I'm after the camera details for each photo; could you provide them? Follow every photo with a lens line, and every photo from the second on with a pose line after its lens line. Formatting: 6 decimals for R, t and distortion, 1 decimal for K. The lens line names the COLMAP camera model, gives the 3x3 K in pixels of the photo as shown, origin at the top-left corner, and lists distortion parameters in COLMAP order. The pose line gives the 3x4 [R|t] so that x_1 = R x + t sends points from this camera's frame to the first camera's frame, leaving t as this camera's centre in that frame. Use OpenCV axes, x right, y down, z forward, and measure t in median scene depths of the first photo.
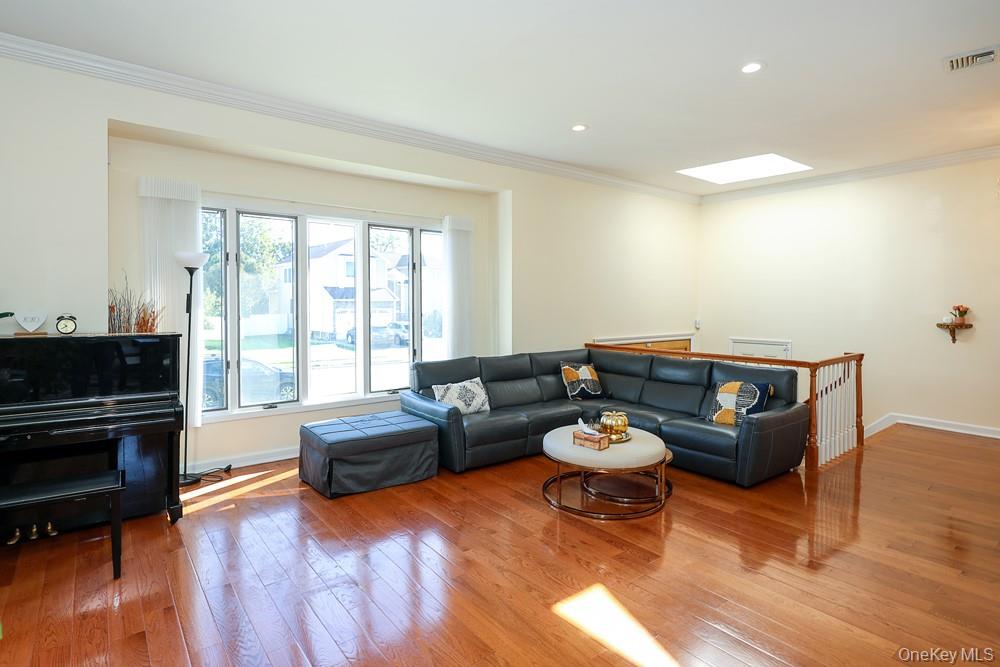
lens RADIAL K [[525.4, 0, 499.9], [0, 525.4, 307.0], [0, 0, 1]] dist [-0.001043, -0.002161]
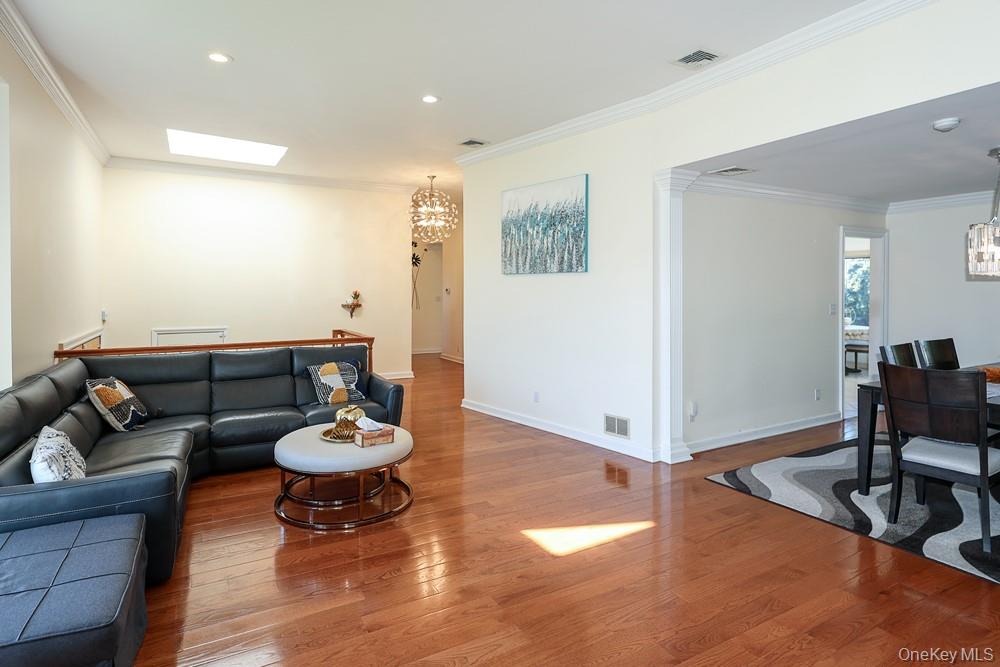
lens RADIAL K [[525.4, 0, 504.2], [0, 525.4, 290.3], [0, 0, 1]] dist [-0.001043, -0.002161]
pose [[0.139761, -0.001119, 0.990185, -0.453675], [0.006487, 0.999979, 0.000214, -0.002775], [-0.990164, 0.006393, 0.139766, 0.411802]]
